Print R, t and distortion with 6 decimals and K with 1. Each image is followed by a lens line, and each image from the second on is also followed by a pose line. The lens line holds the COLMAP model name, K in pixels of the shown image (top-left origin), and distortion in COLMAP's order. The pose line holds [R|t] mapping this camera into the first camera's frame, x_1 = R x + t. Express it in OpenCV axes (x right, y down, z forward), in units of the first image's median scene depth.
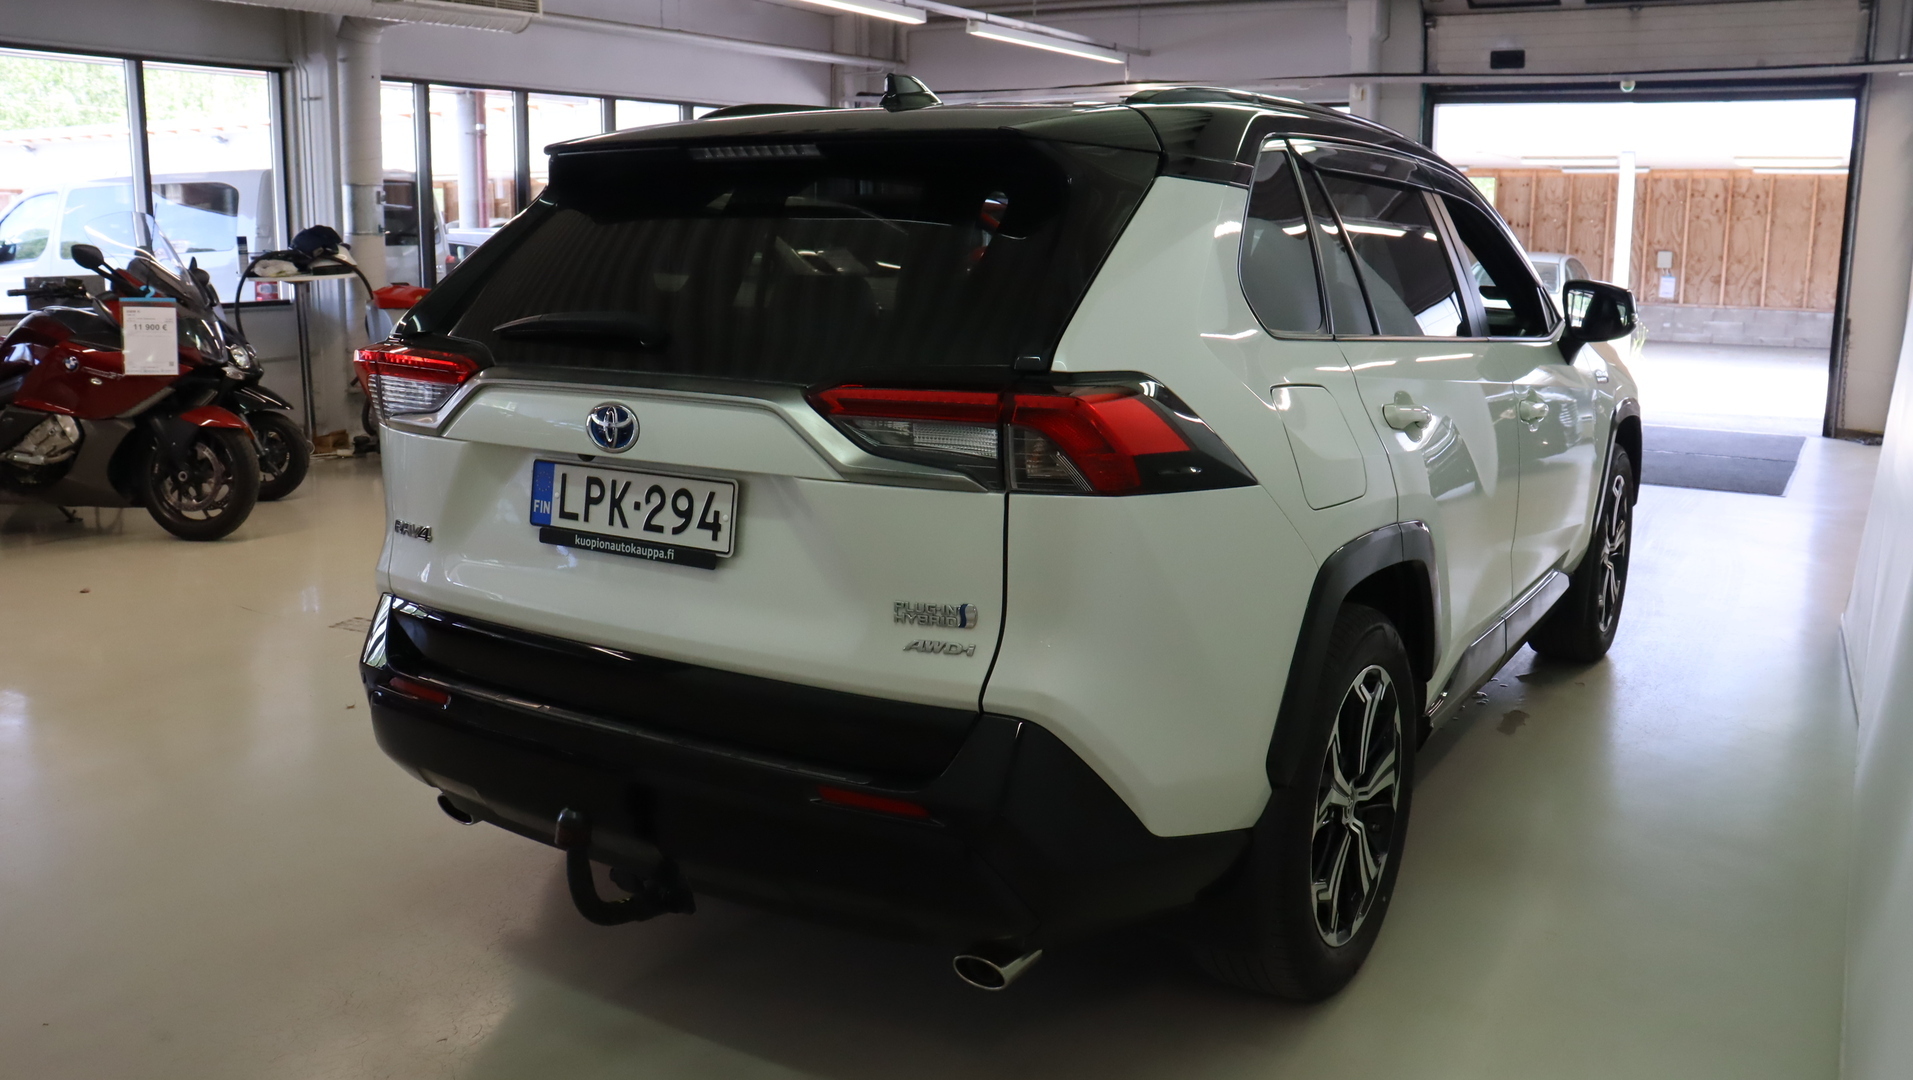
lens RADIAL K [[1505.0, 0, 973.5], [0, 1505.0, 501.5], [0, 0, 1]] dist [-0.182277, 0.153229]
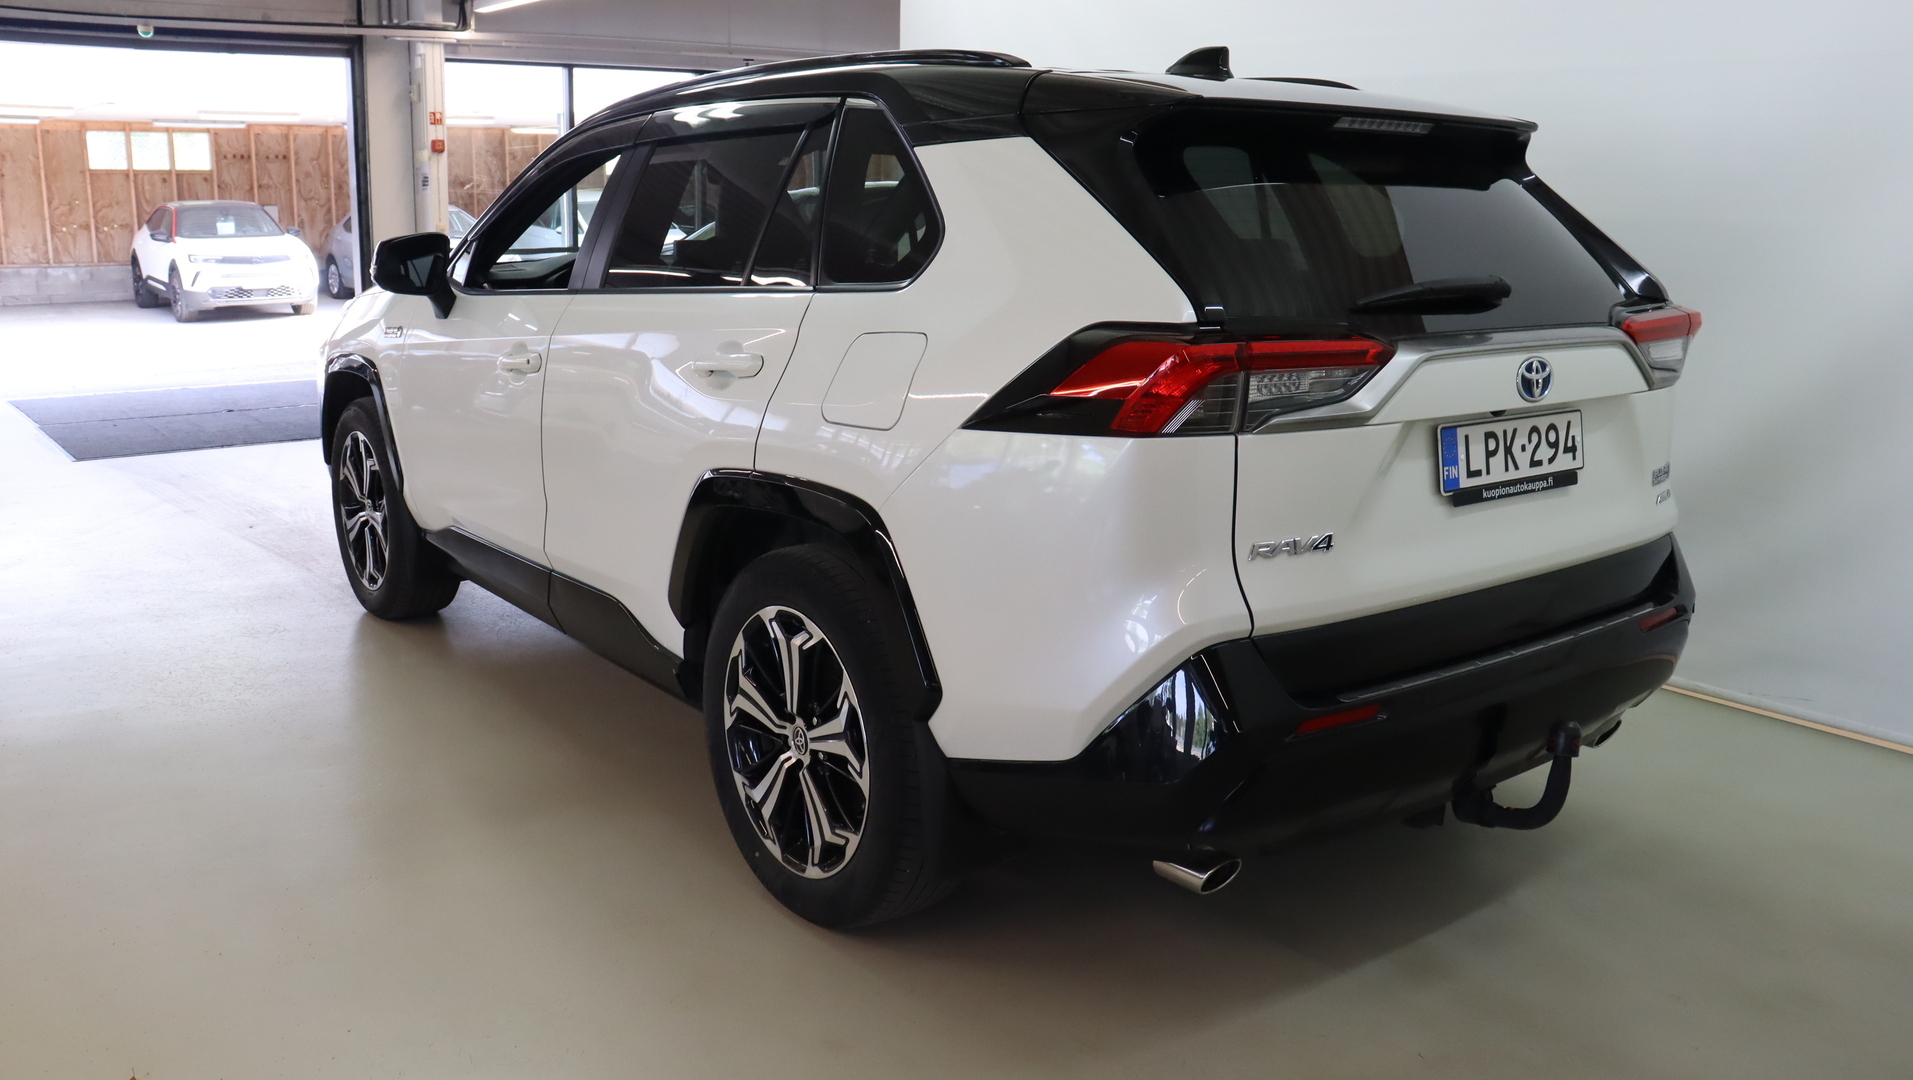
lens RADIAL K [[1505.0, 0, 973.5], [0, 1505.0, 501.5], [0, 0, 1]] dist [-0.182277, 0.153229]
pose [[0.386214, -0.186017, 0.903458, -1.378029], [0.155922, 0.978526, 0.134818, -0.169432], [-0.909135, 0.088800, 0.406924, 0.920950]]
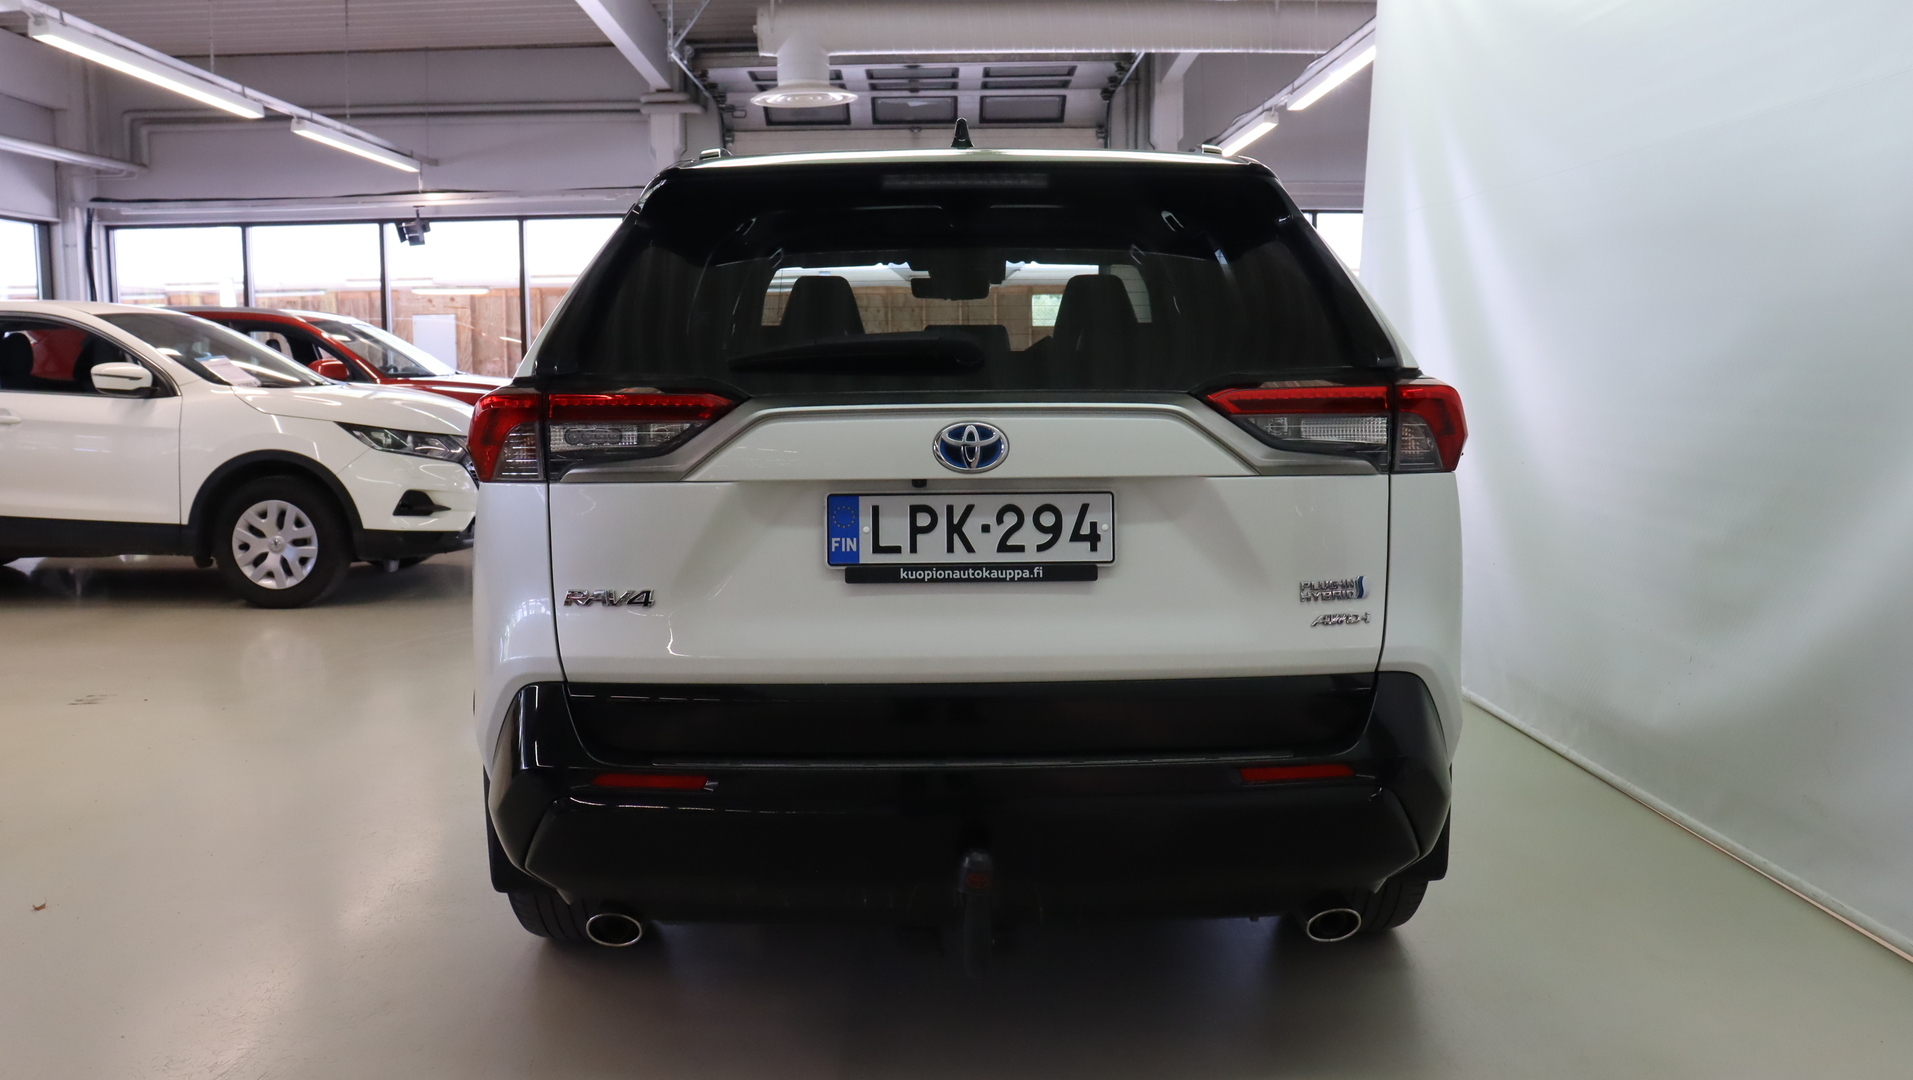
lens RADIAL K [[1505.0, 0, 973.5], [0, 1505.0, 501.5], [0, 0, 1]] dist [-0.182277, 0.153229]
pose [[0.853170, -0.064284, 0.517657, -0.726901], [0.105873, 0.993062, -0.051173, 0.034286], [-0.510776, 0.098465, 0.854056, 0.171504]]
